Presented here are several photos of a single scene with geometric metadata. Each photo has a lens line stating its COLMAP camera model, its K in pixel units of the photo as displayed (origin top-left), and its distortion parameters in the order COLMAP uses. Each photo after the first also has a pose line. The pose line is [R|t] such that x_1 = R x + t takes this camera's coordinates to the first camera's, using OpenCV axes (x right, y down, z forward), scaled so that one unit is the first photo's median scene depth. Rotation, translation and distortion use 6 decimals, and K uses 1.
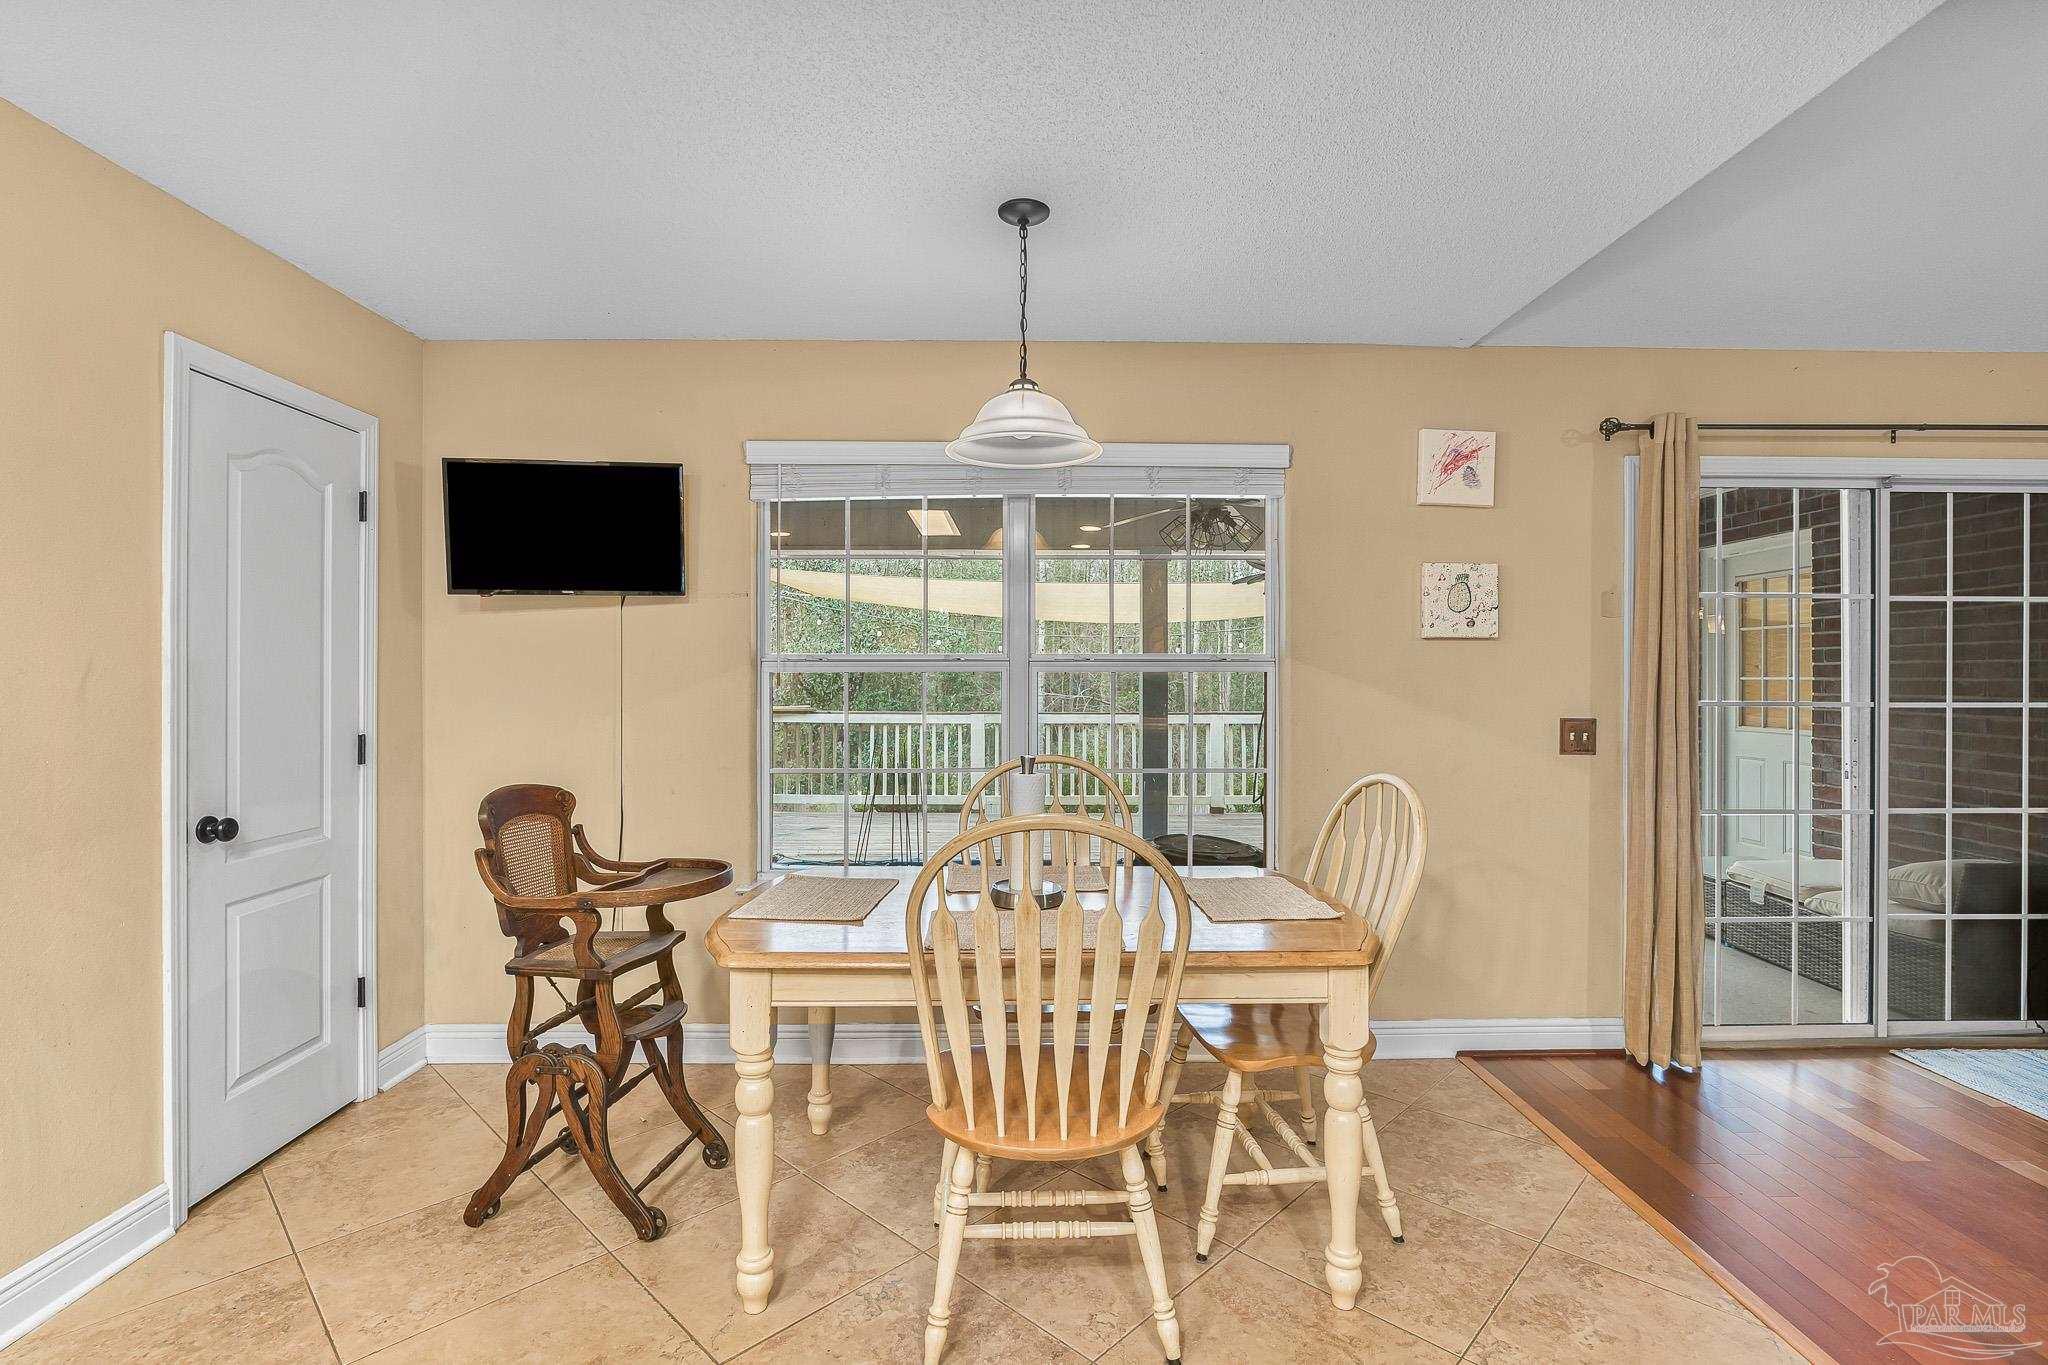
lens RADIAL K [[944.8, 0, 1023.6], [0, 944.8, 677.6], [0, 0, 1]] dist [-0.022123, 0.009517]
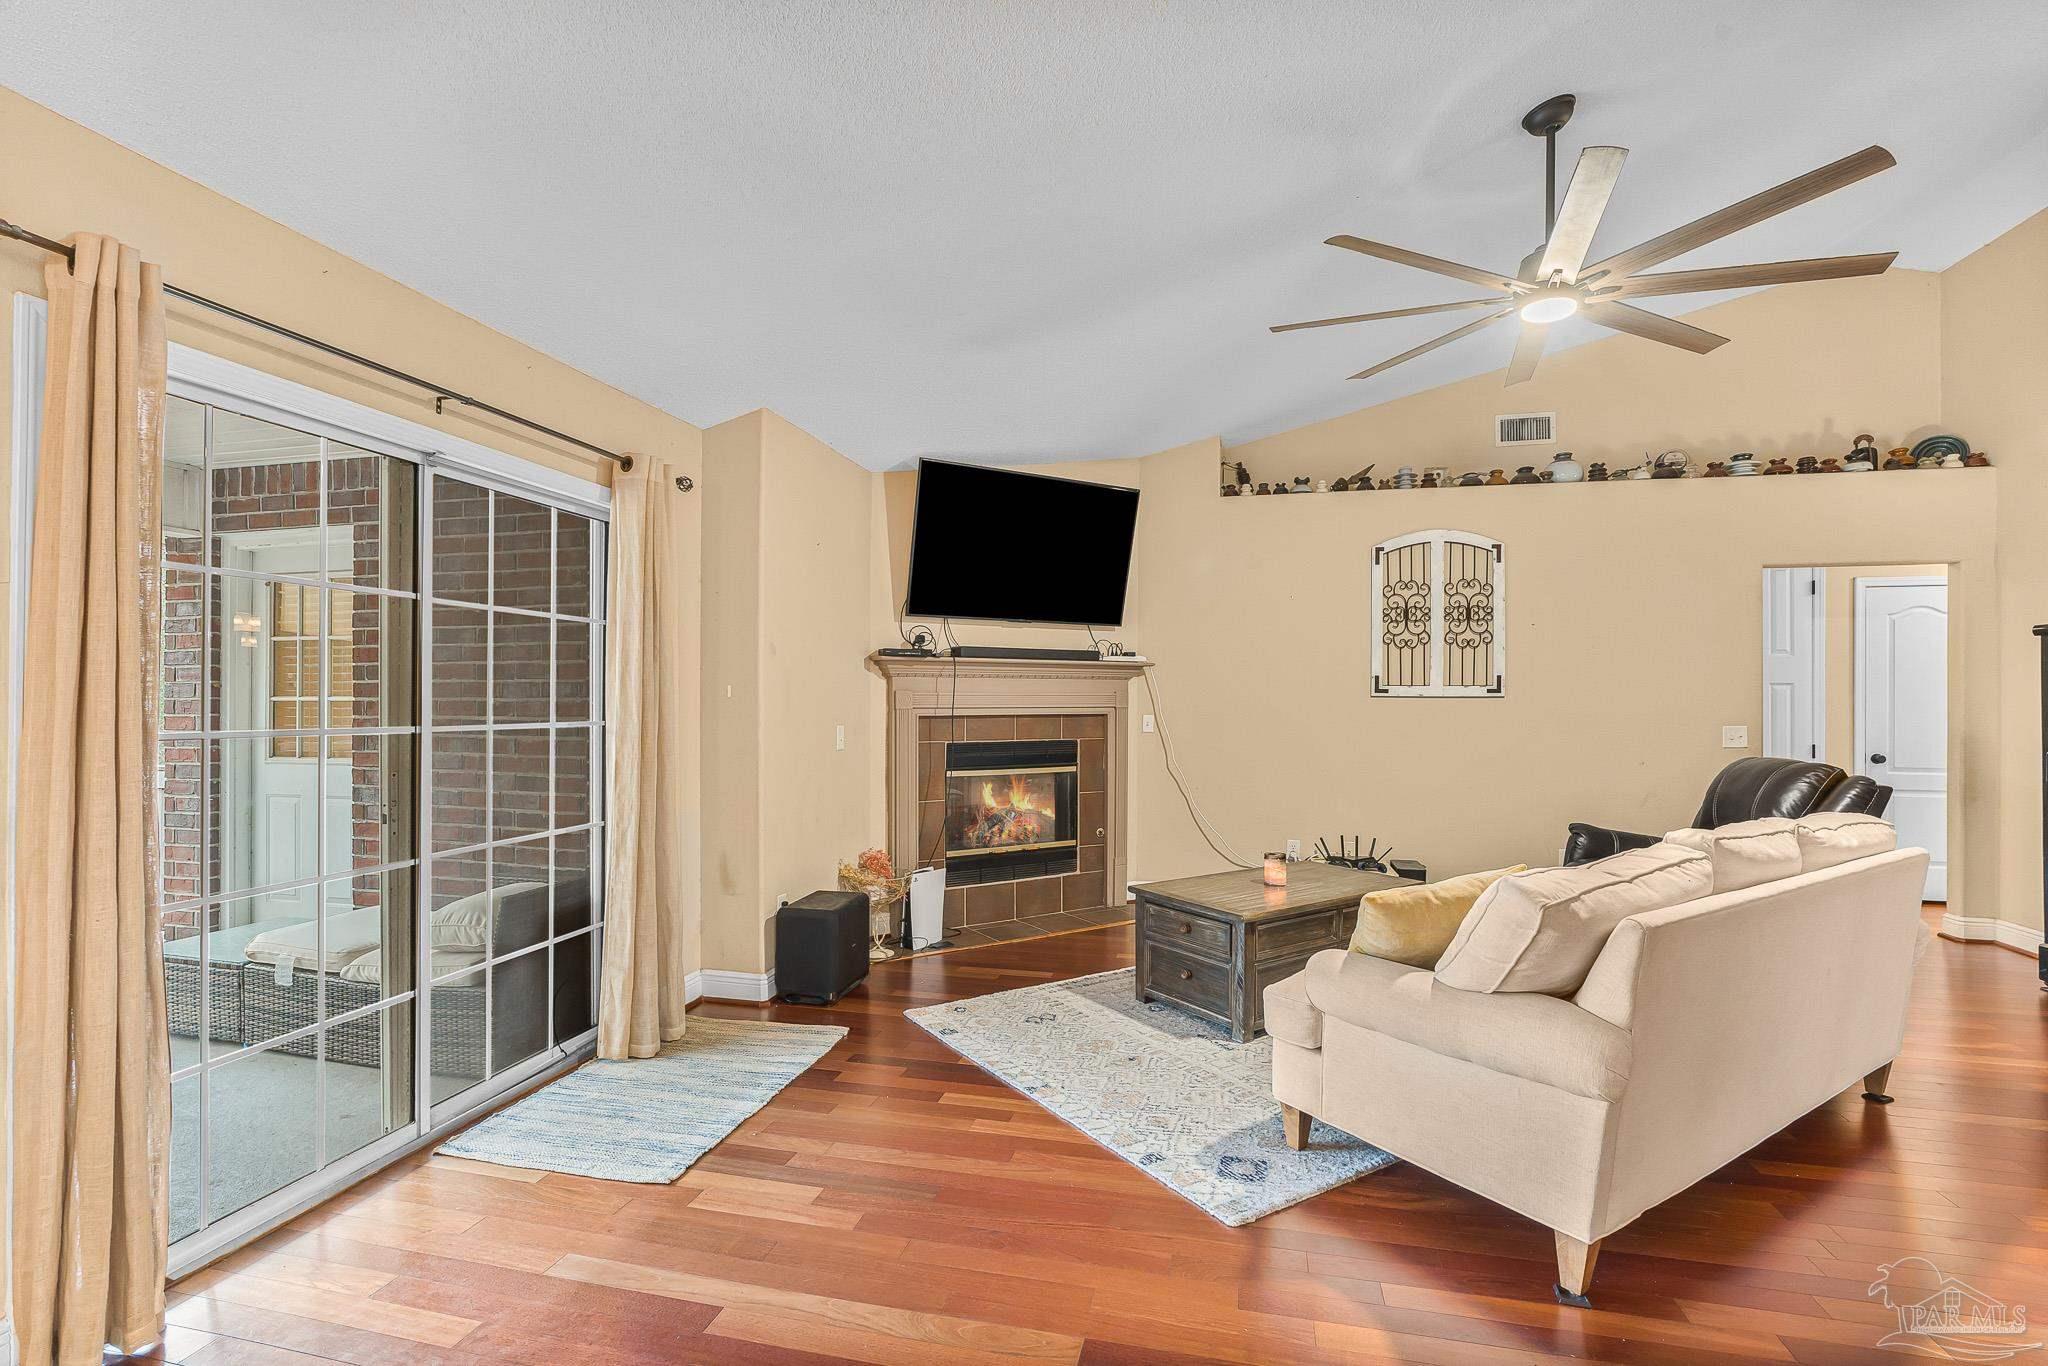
lens RADIAL K [[928.0, 0, 1029.0], [0, 928.0, 697.7], [0, 0, 1]] dist [-0.024255, 0.006359]
pose [[0.242781, 0.003707, 0.970074, 0.274502], [-0.001645, 0.999993, -0.003410, 0.002819], [-0.970080, -0.000768, 0.242785, 0.298059]]
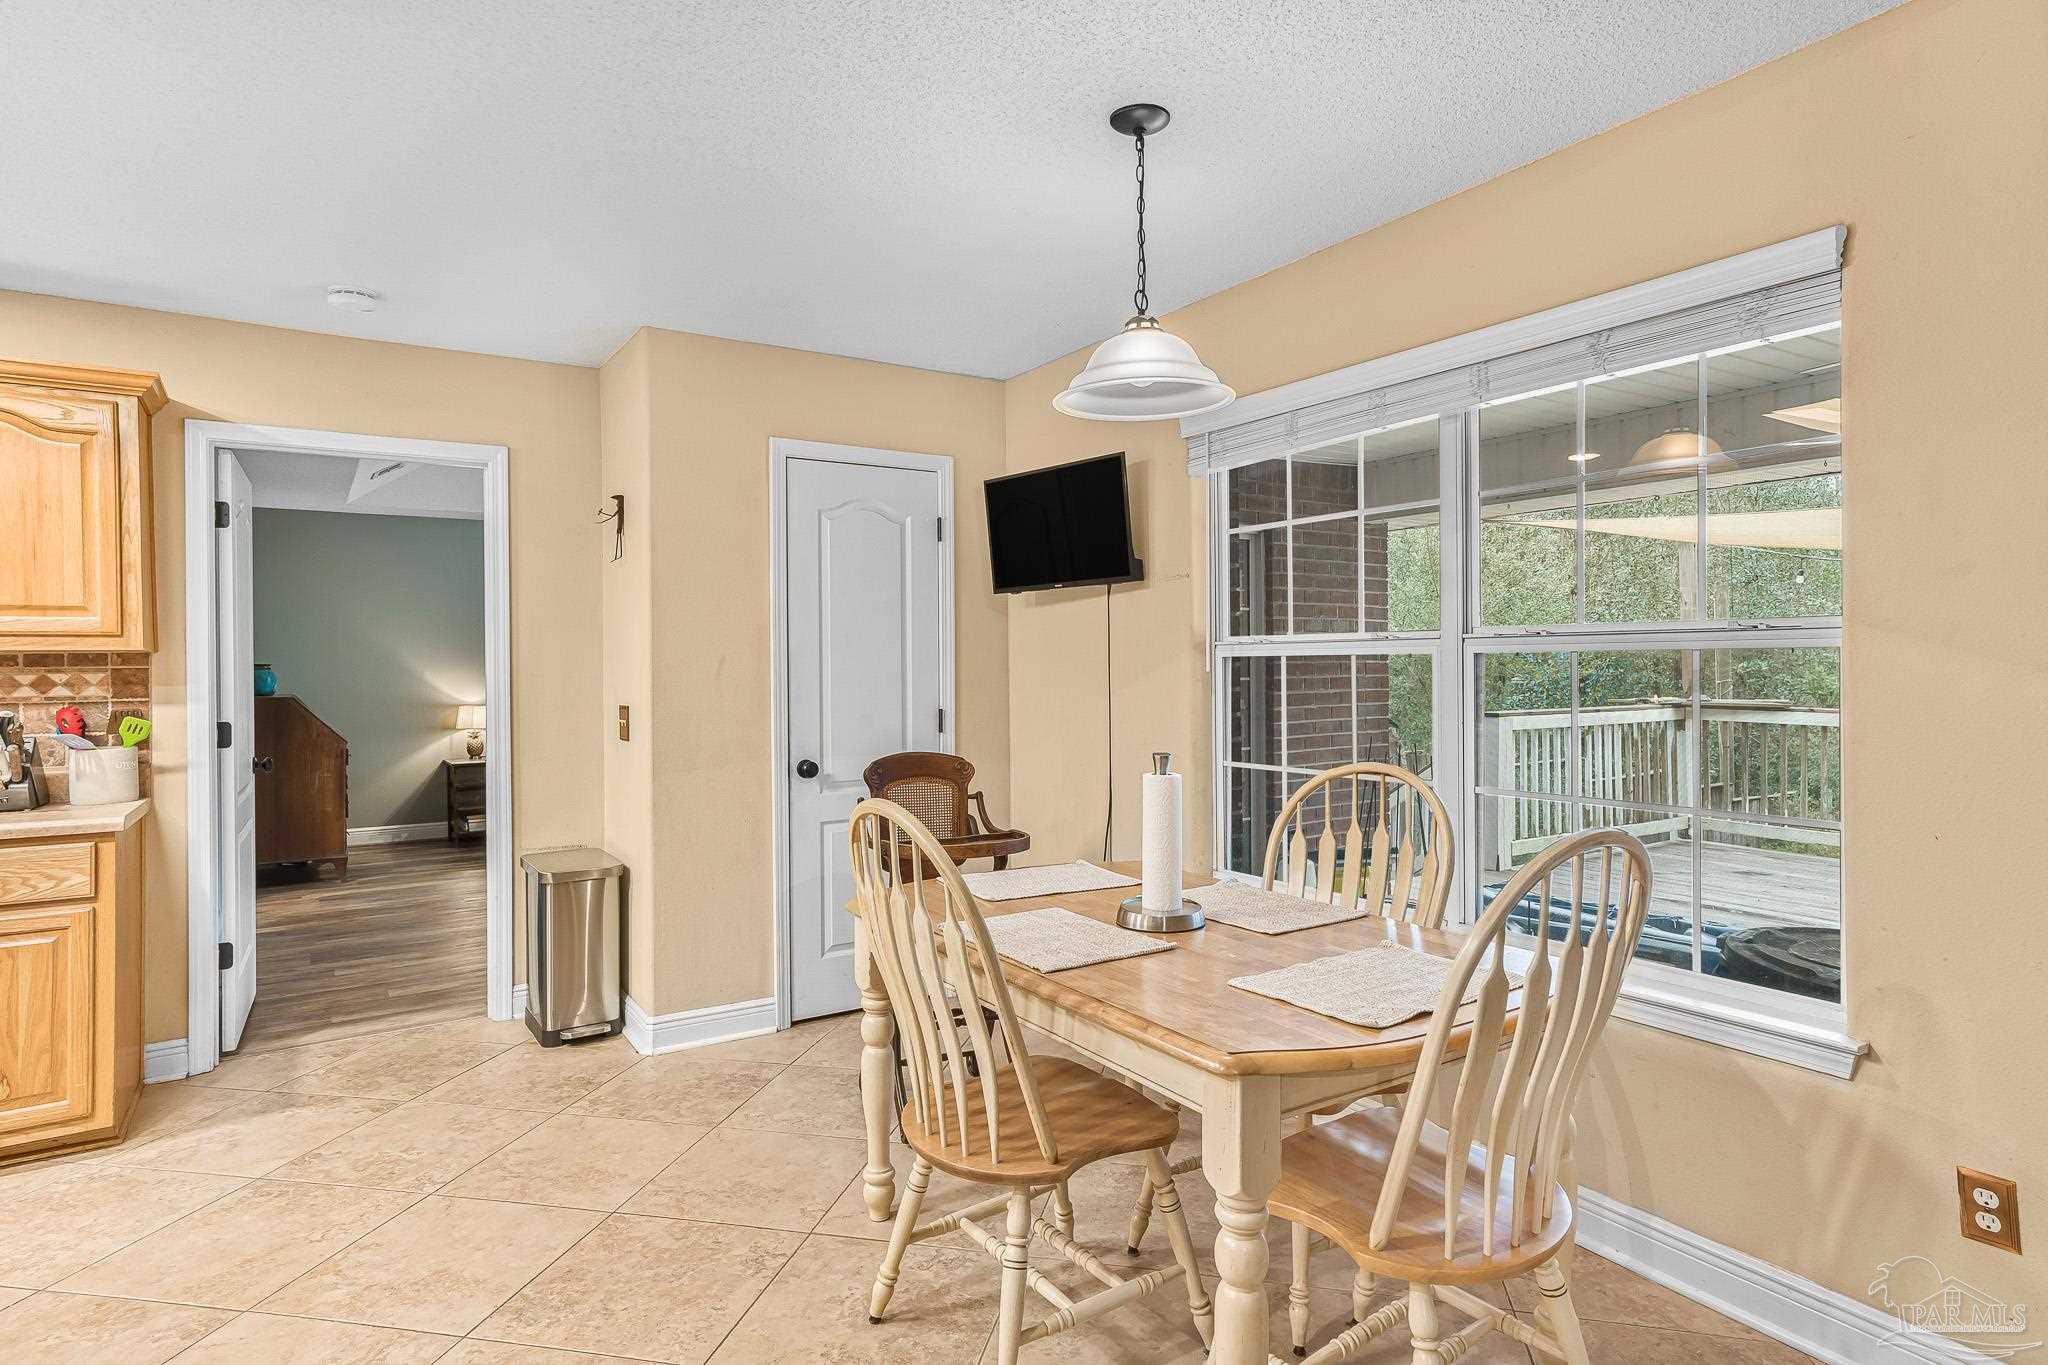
lens RADIAL K [[1131.6, 0, 1024.0], [0, 1131.6, 670.0], [0, 0, 1]] dist [-0.000485, 0.019426]
pose [[0.523864, 0.000494, -0.851802, 0.592797], [0.007286, 0.999961, 0.005061, 0.000481], [0.851771, -0.008858, 0.523840, 0.261628]]
